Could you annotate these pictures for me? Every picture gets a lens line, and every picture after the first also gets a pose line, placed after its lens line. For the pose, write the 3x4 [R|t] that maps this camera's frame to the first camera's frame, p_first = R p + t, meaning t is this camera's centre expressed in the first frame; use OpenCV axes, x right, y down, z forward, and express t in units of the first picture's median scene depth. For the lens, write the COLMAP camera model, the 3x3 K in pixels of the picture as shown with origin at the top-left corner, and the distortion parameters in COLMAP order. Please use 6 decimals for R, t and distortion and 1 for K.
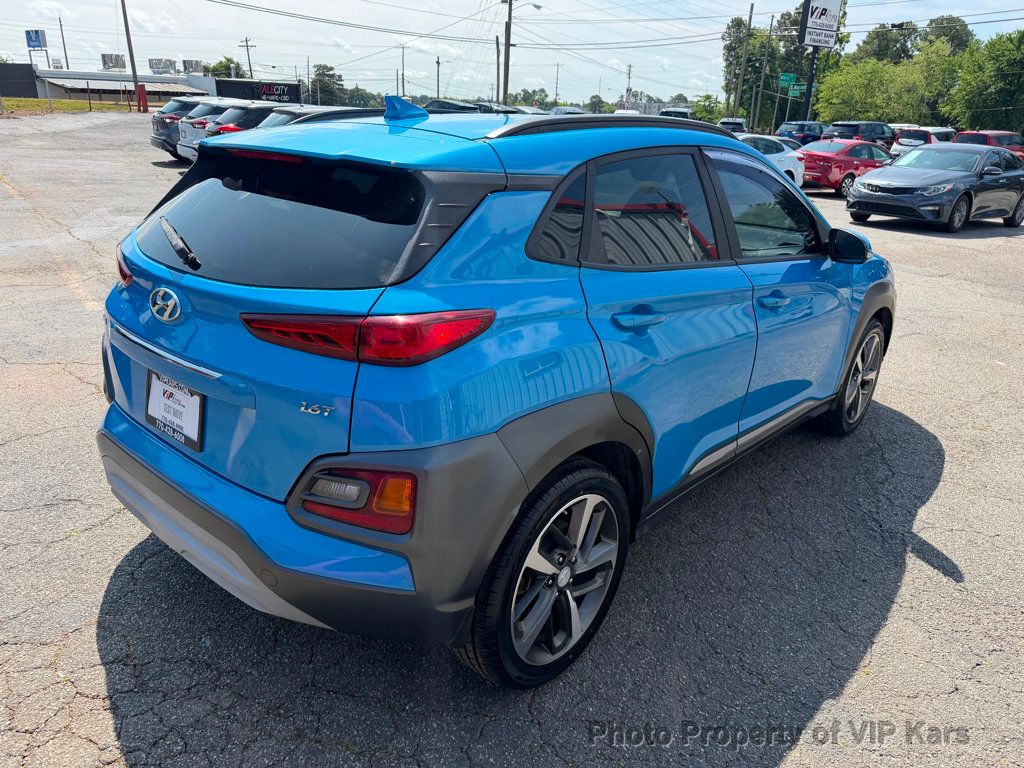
lens RADIAL K [[729.0, 0, 514.2], [0, 729.0, 386.6], [0, 0, 1]] dist [0.027557, -0.029155]
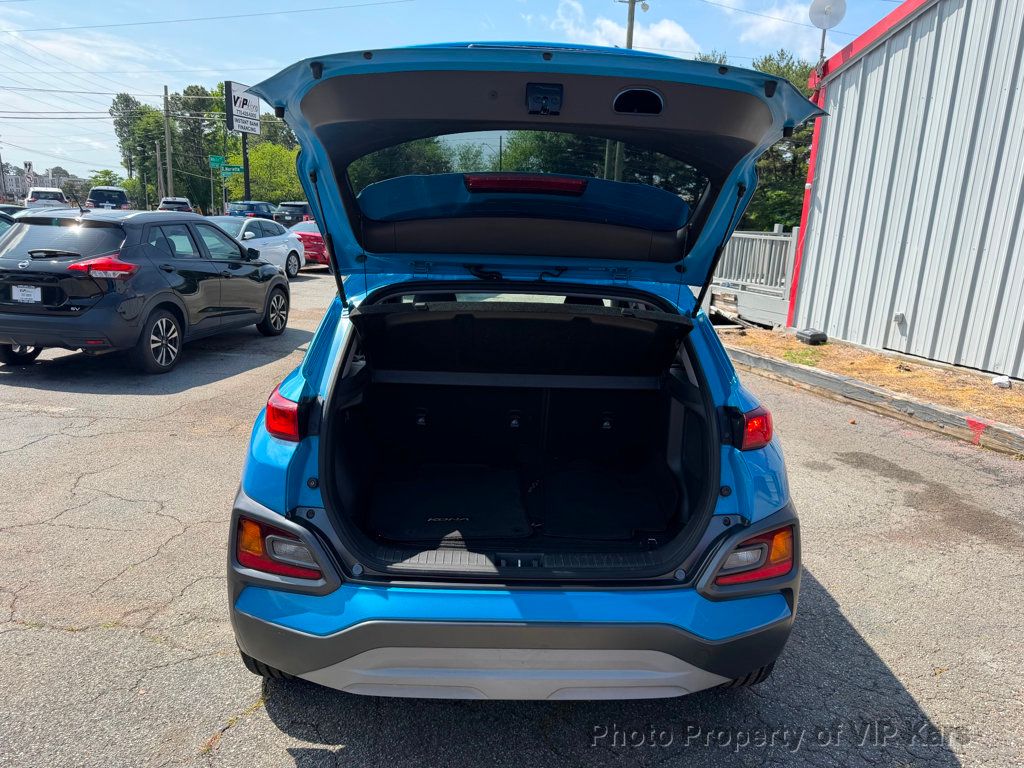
lens RADIAL K [[724.3, 0, 520.4], [0, 724.3, 384.9], [0, 0, 1]] dist [0.057924, -0.088187]
pose [[0.731265, -0.163873, 0.662116, -0.063537], [0.226726, 0.973914, -0.009361, -0.010921], [-0.643310, 0.156964, 0.749343, 0.012319]]
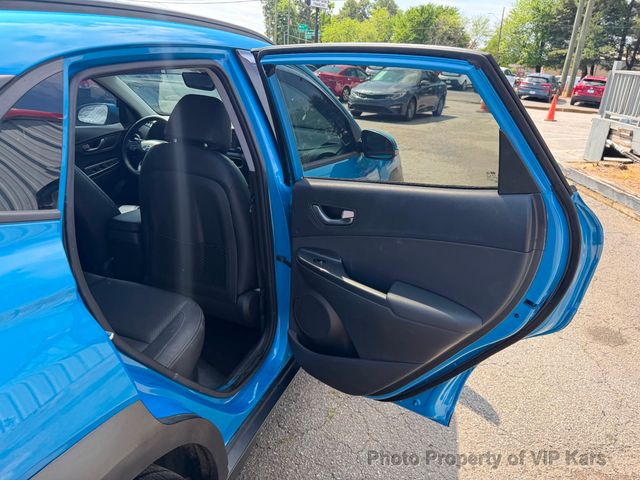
lens RADIAL K [[455.6, 0, 321.4], [0, 455.6, 241.6], [0, 0, 1]] dist [0.027557, -0.029155]
pose [[0.932604, -0.127058, 0.337796, 0.009312], [0.113033, 0.991720, 0.060959, -0.008698], [-0.342744, -0.018668, 0.939243, 0.031154]]
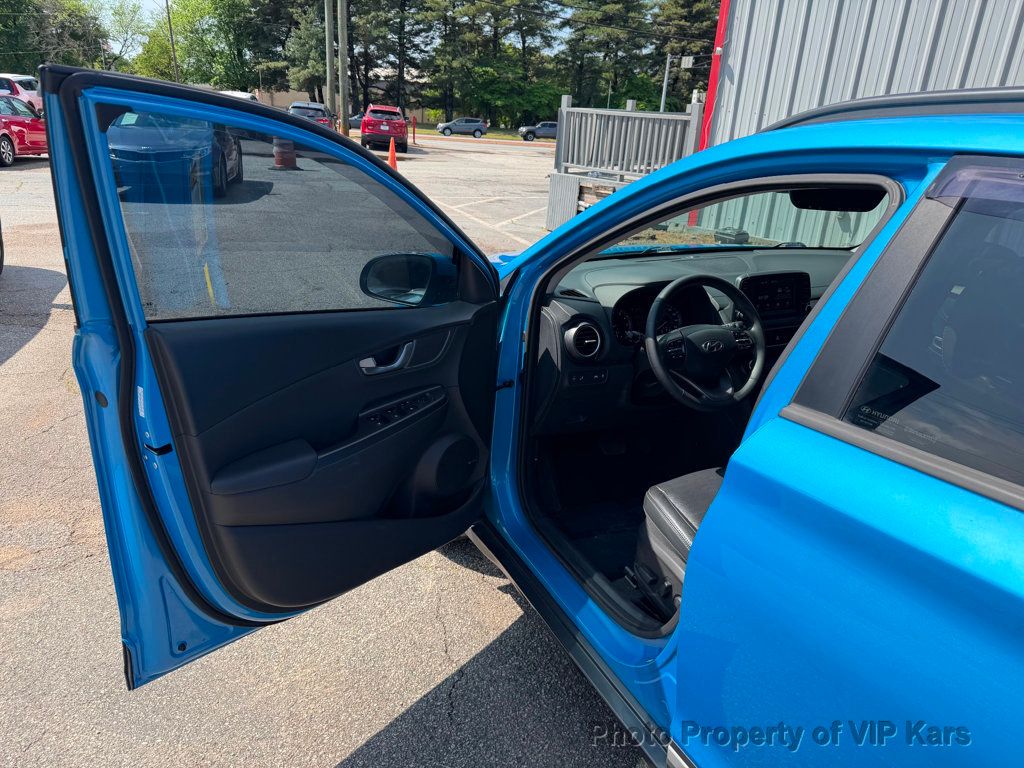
lens RADIAL K [[729.0, 0, 514.2], [0, 729.0, 386.6], [0, 0, 1]] dist [0.027557, -0.029155]
pose [[0.417209, -0.341452, 0.842227, -0.044691], [0.285497, 0.929063, 0.235232, -0.037298], [-0.862802, 0.142313, 0.485097, 0.098641]]
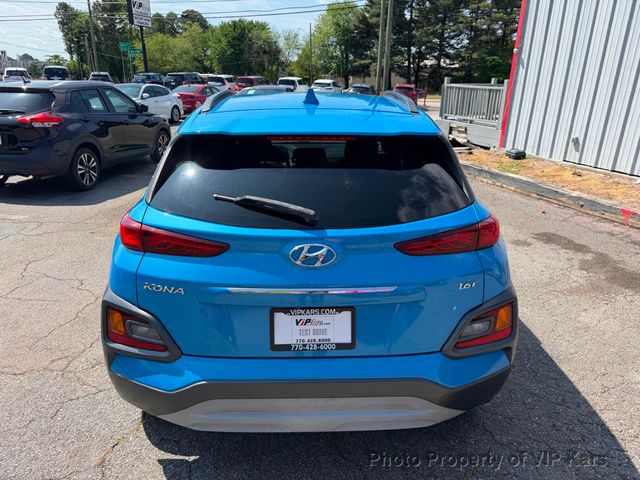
lens RADIAL K [[454.3, 0, 322.1], [0, 454.3, 242.9], [0, 0, 1]] dist [0.019636, -0.026770]
pose [[0.734329, -0.259046, 0.627420, -0.054965], [0.250886, 0.962443, 0.103733, -0.012273], [-0.630728, 0.081237, 0.771740, 0.018493]]
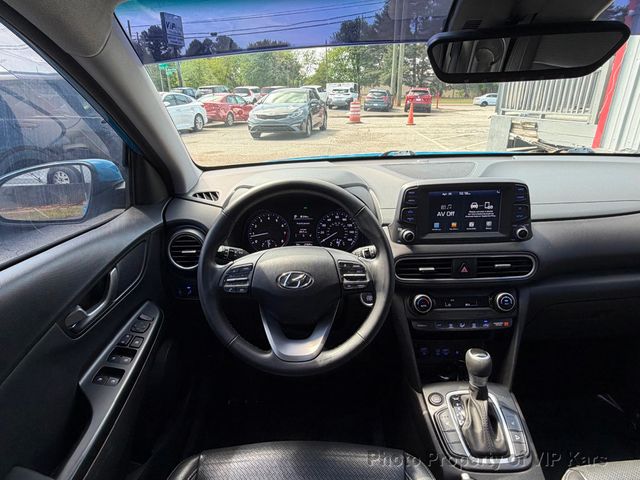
lens RADIAL K [[384.6, 0, 314.4], [0, 384.6, 238.6], [0, 0, 1]] dist [0.001036, 0.001472]
pose [[0.766565, -0.283737, 0.576082, -0.000362], [0.273417, 0.955926, 0.106997, -0.026718], [-0.581051, 0.075491, 0.810358, 0.094642]]
